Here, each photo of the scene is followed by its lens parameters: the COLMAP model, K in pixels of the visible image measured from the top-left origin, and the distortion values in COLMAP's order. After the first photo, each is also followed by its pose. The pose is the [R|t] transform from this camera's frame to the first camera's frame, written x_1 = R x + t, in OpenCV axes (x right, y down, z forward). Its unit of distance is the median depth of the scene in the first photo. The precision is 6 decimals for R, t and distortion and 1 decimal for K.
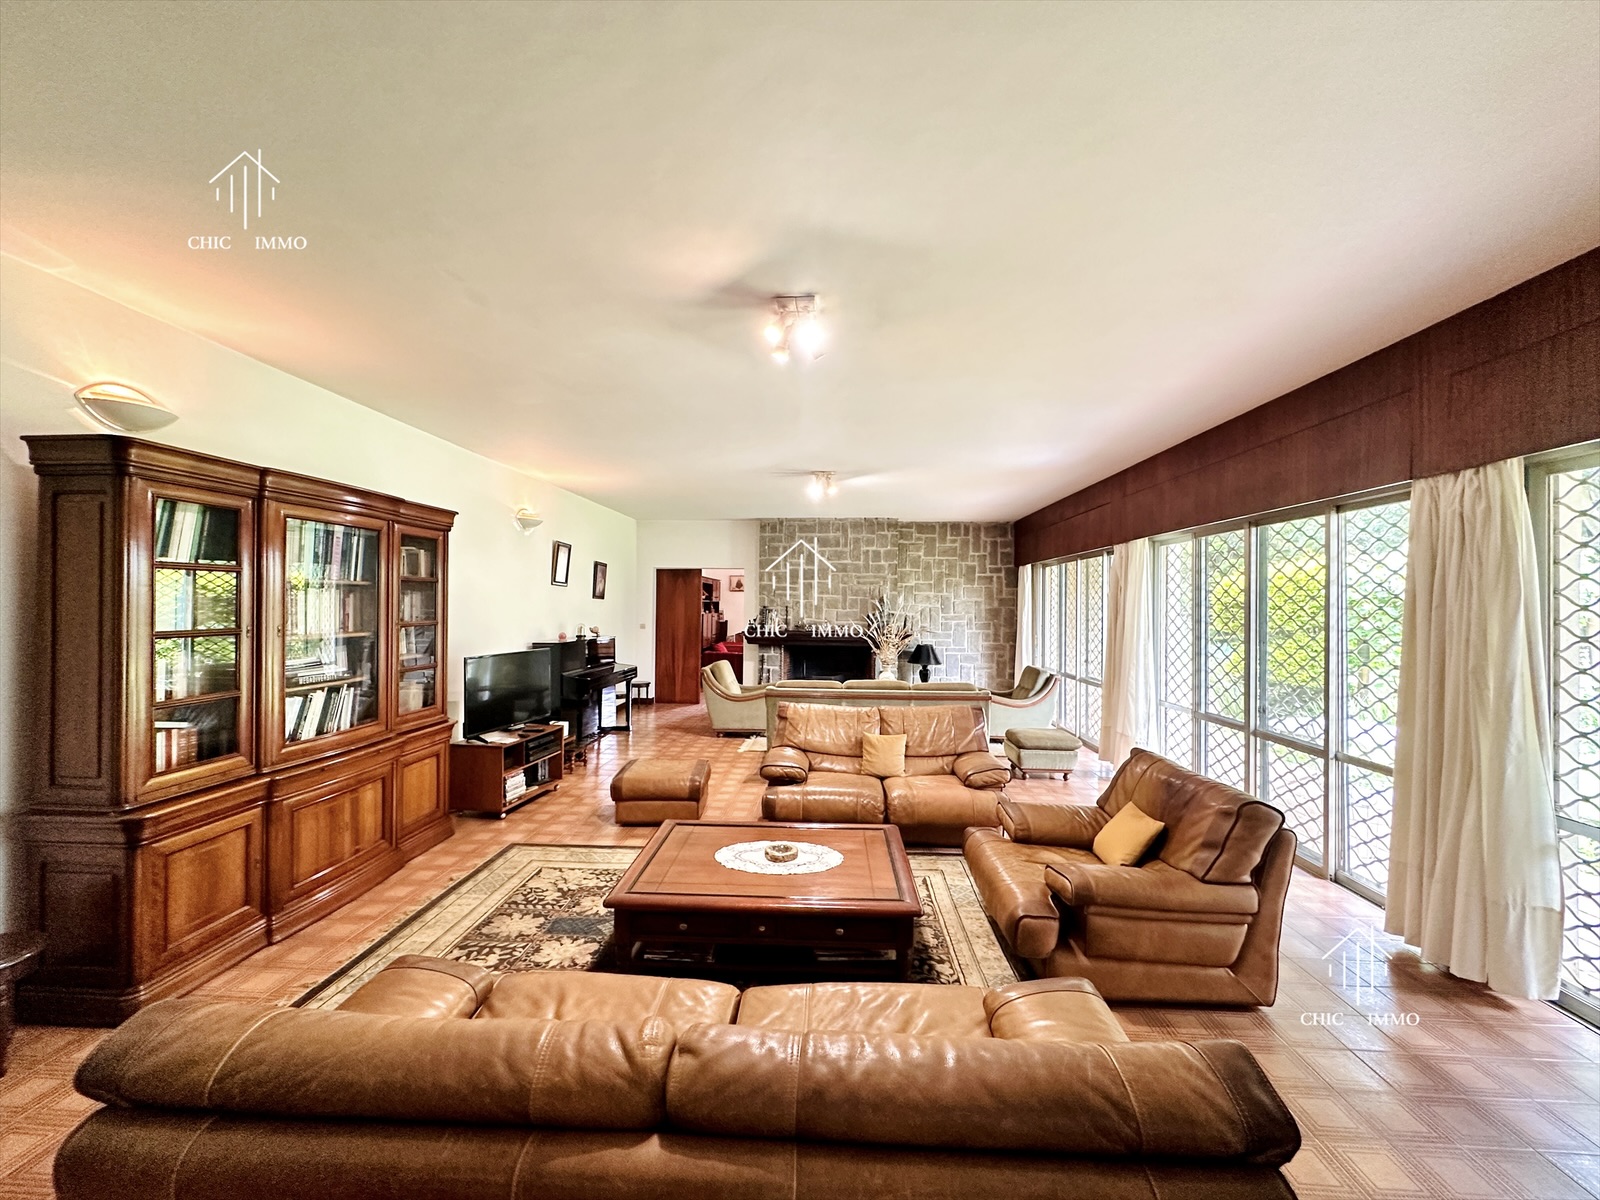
lens RADIAL K [[635.8, 0, 798.8], [0, 635.8, 603.5], [0, 0, 1]] dist [-0.002693, 0.000930]
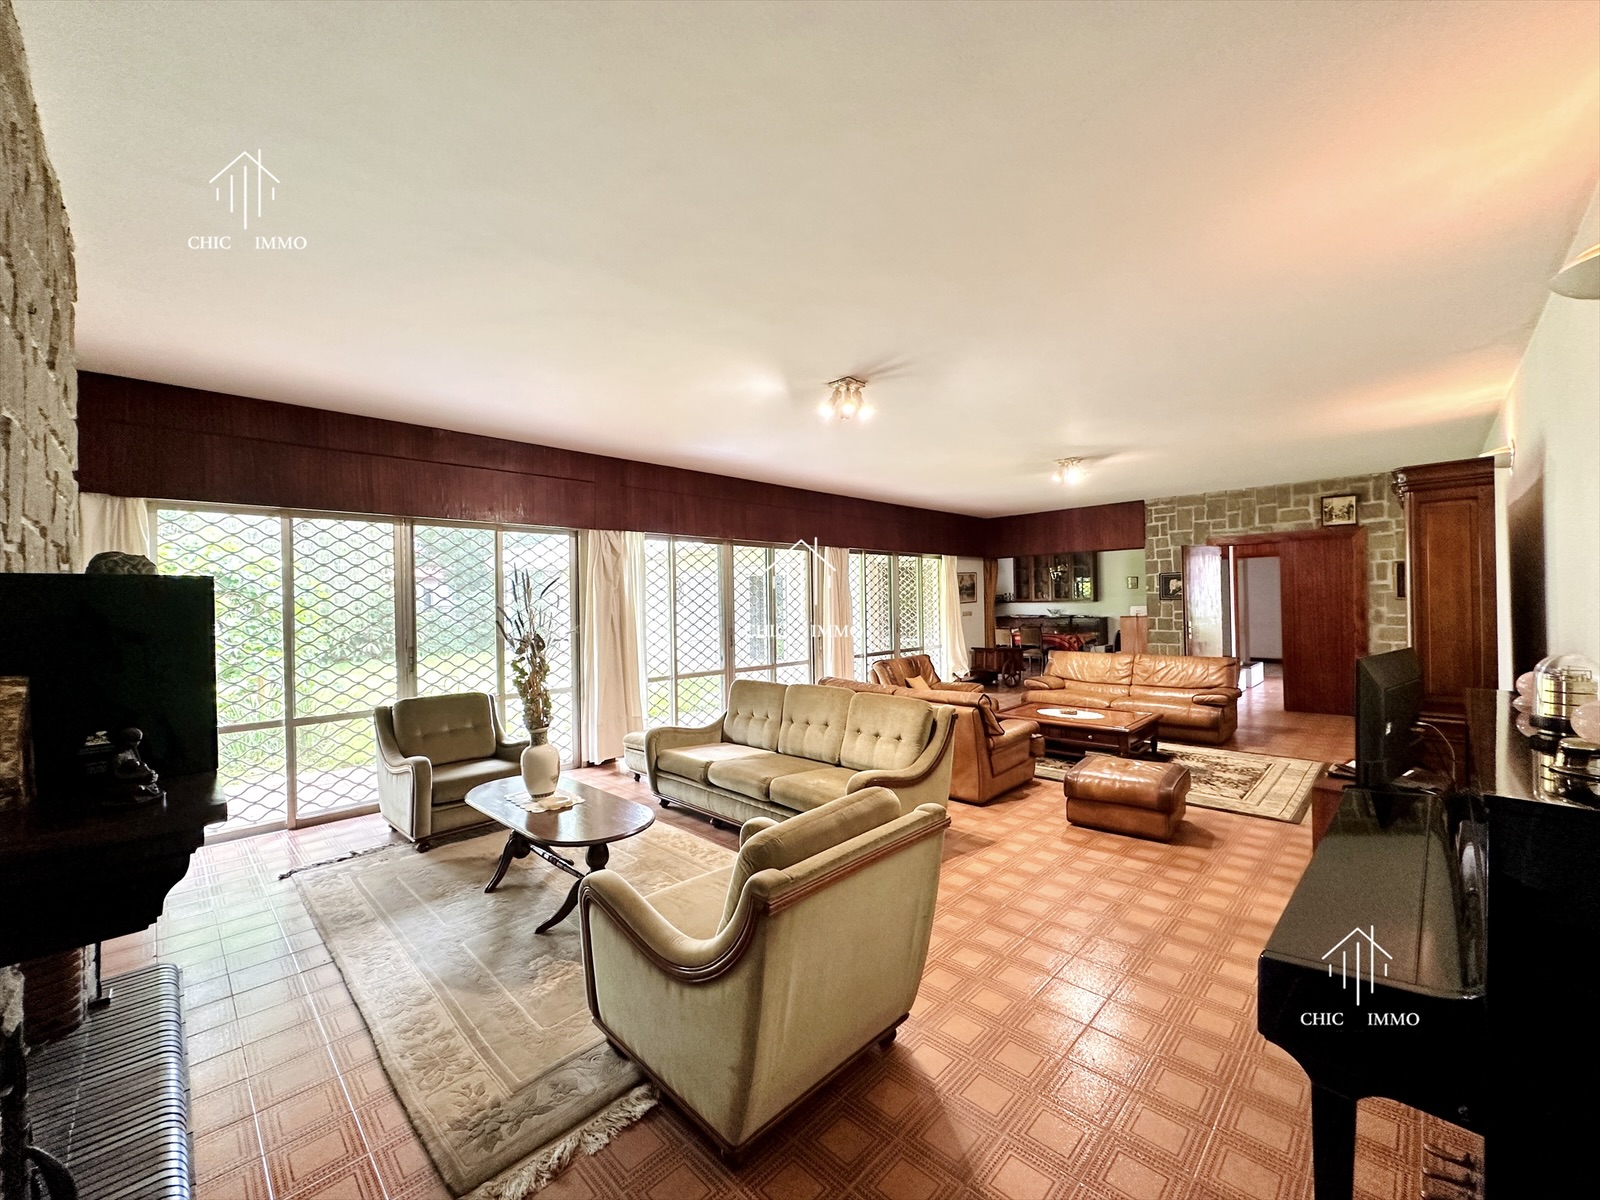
lens RADIAL K [[635.8, 0, 801.6], [0, 635.8, 601.3], [0, 0, 1]] dist [-0.002693, 0.000930]
pose [[-0.749943, 0.004452, 0.661488, -0.516092], [0.006155, 0.999981, 0.000248, 0.024878], [-0.661474, 0.004258, -0.749956, 2.208896]]
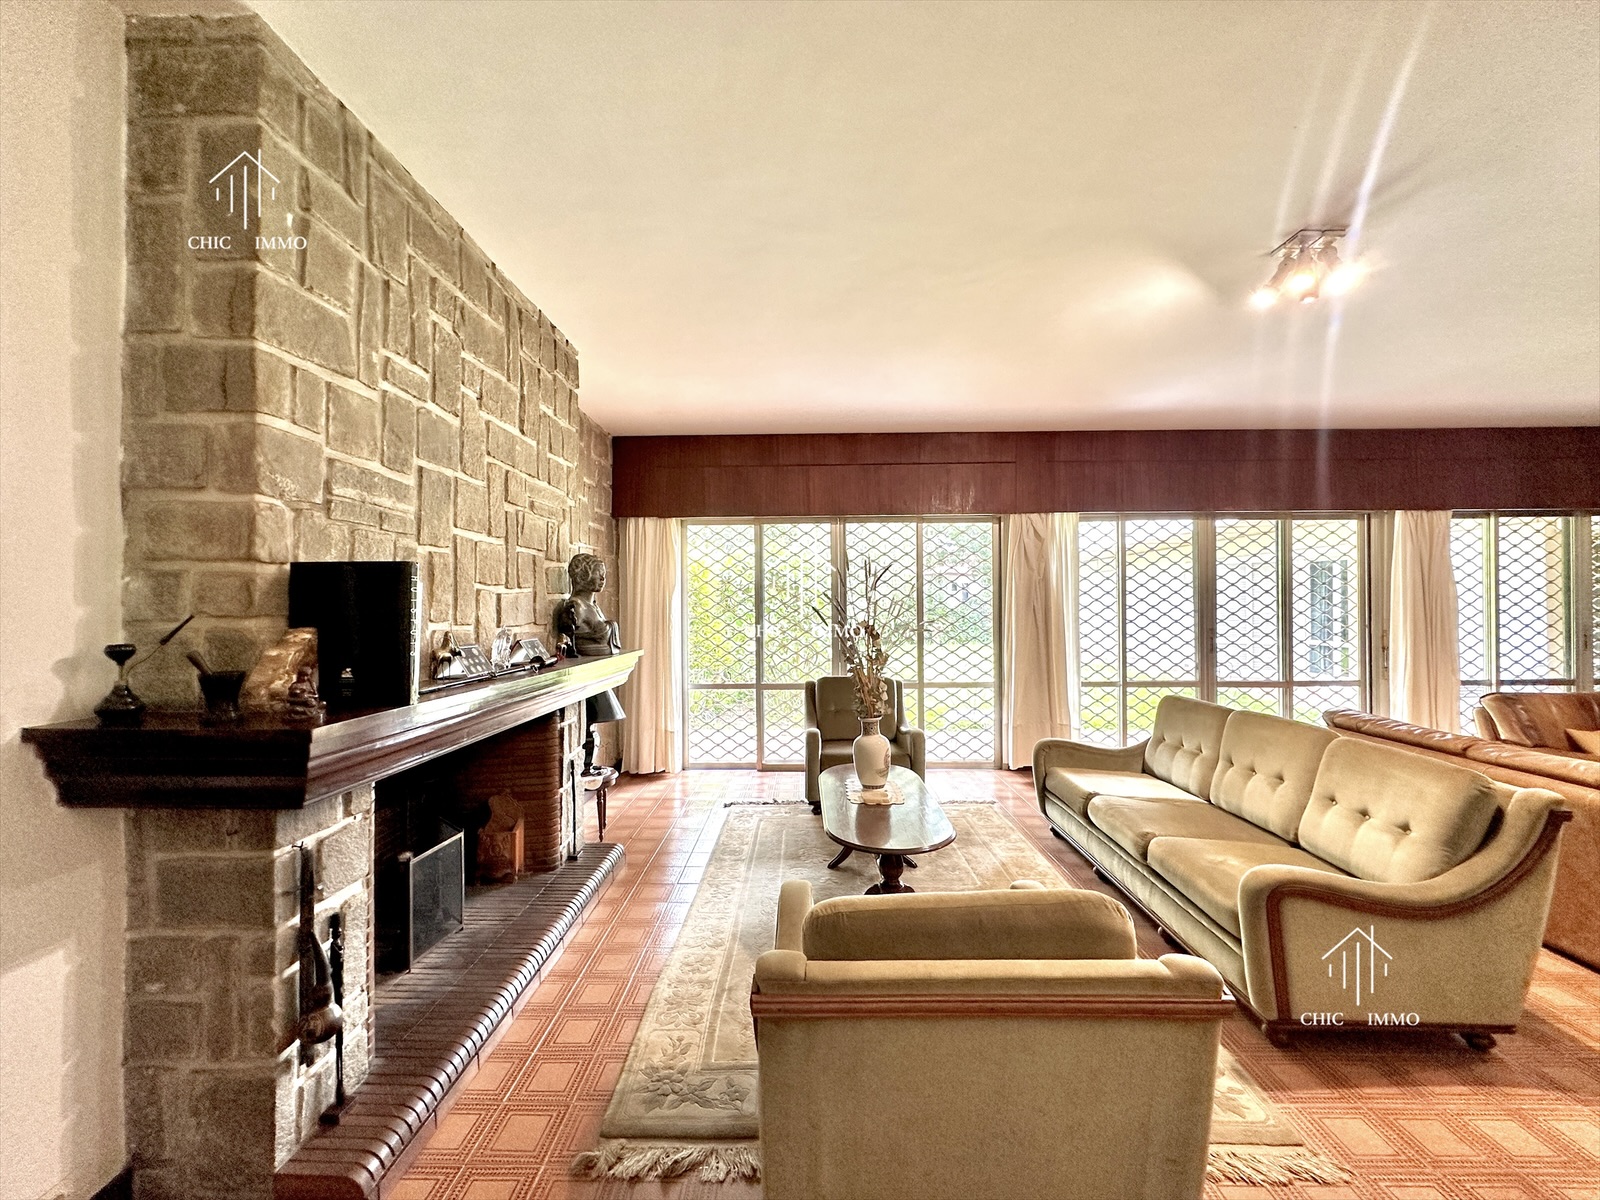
lens RADIAL K [[635.8, 0, 800.1], [0, 635.8, 600.4], [0, 0, 1]] dist [-0.002693, 0.000930]
pose [[-0.034648, -0.005049, 0.999387, -0.520950], [-0.001096, 0.999987, 0.005014, 0.033364], [-0.999399, -0.000922, -0.034653, 1.940301]]
